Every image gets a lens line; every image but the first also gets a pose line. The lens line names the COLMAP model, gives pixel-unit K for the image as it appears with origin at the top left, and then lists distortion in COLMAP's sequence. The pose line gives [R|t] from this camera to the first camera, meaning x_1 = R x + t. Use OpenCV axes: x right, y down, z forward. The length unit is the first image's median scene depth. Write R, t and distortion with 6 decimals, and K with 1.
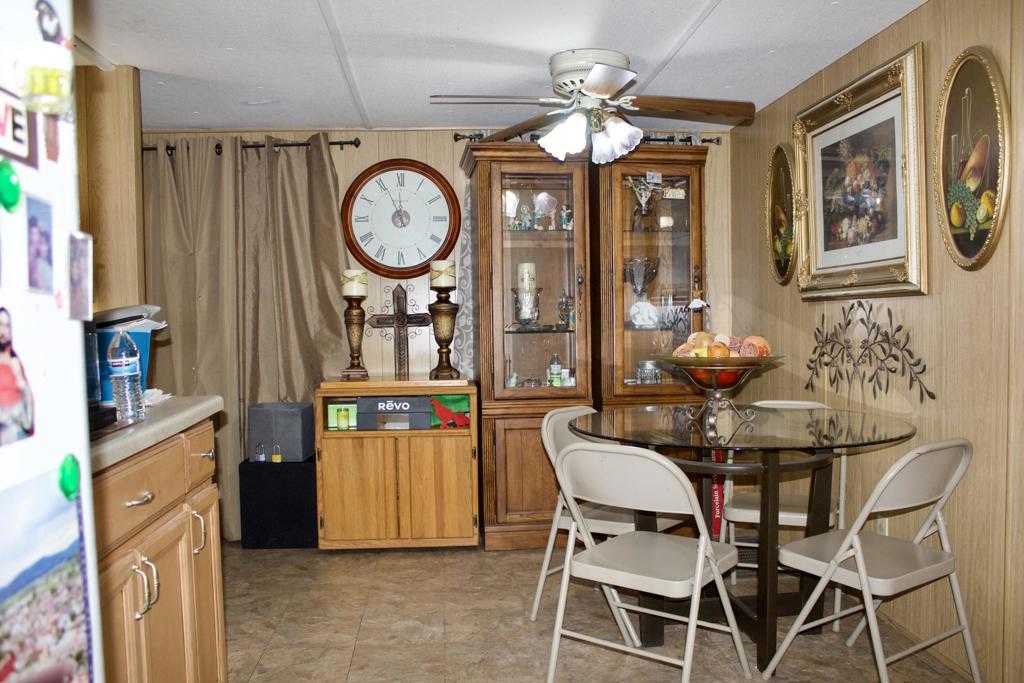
lens RADIAL K [[849.4, 0, 517.7], [0, 849.4, 342.5], [0, 0, 1]] dist [-0.169638, 0.149992]
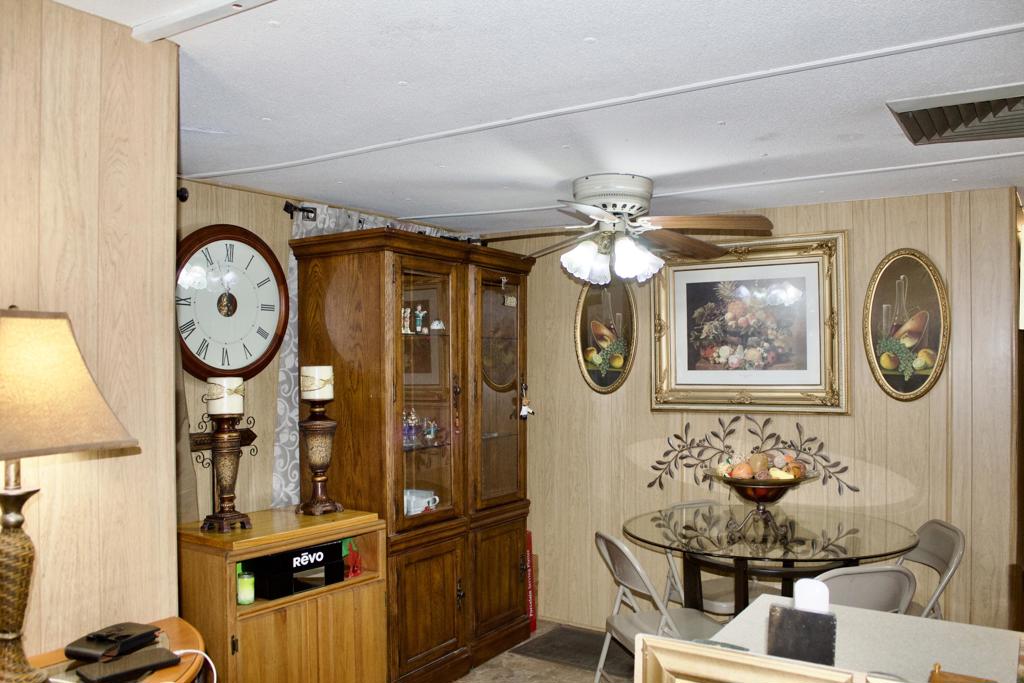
lens RADIAL K [[852.5, 0, 516.5], [0, 852.5, 346.5], [0, 0, 1]] dist [-0.171245, 0.154342]
pose [[0.630515, 0.027530, 0.775688, -0.761105], [0.017273, 0.998626, -0.049483, -0.093256], [-0.775985, 0.044598, 0.629173, 0.455865]]
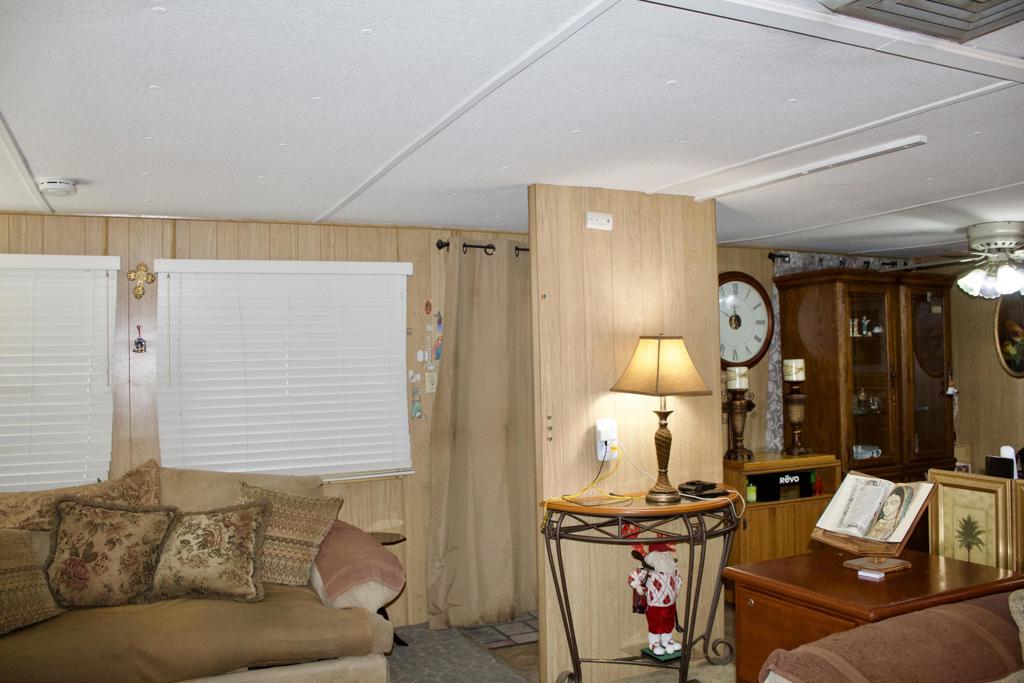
lens RADIAL K [[849.4, 0, 517.7], [0, 849.4, 342.5], [0, 0, 1]] dist [-0.169638, 0.149992]
pose [[0.945227, 0.007968, 0.326316, -1.121449], [0.013121, 0.997967, -0.062375, -0.065042], [-0.326150, 0.063241, 0.943200, -0.024095]]
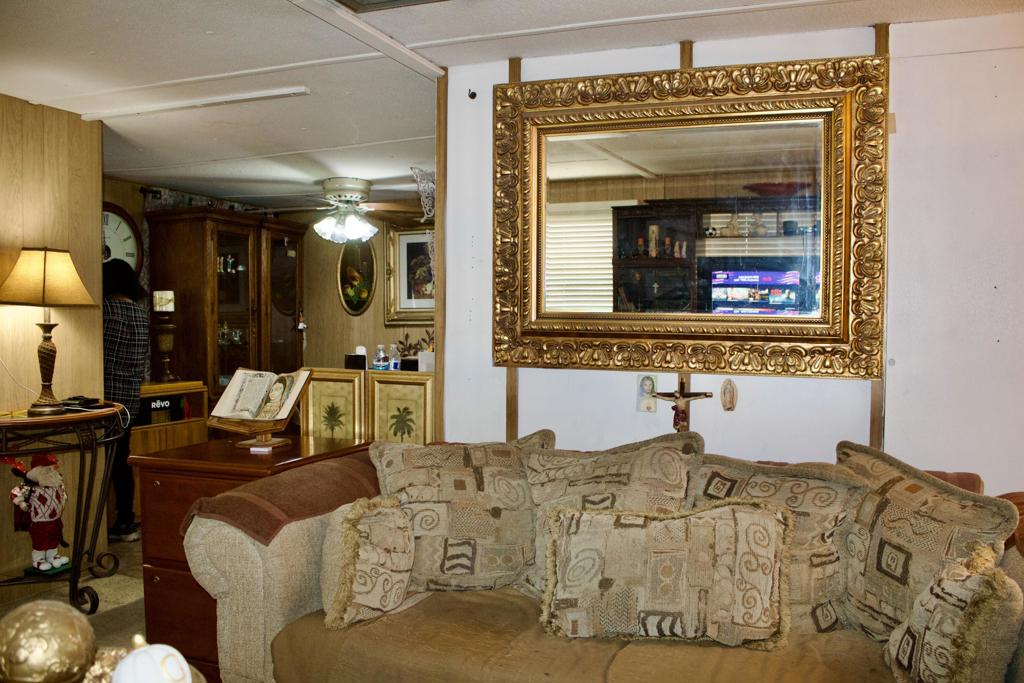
lens RADIAL K [[849.4, 0, 517.7], [0, 849.4, 342.5], [0, 0, 1]] dist [-0.169638, 0.149992]
pose [[0.459366, -0.005181, 0.888232, -1.240268], [0.020881, 0.999770, -0.004968, -0.001073], [-0.888002, 0.020829, 0.459368, -0.069487]]
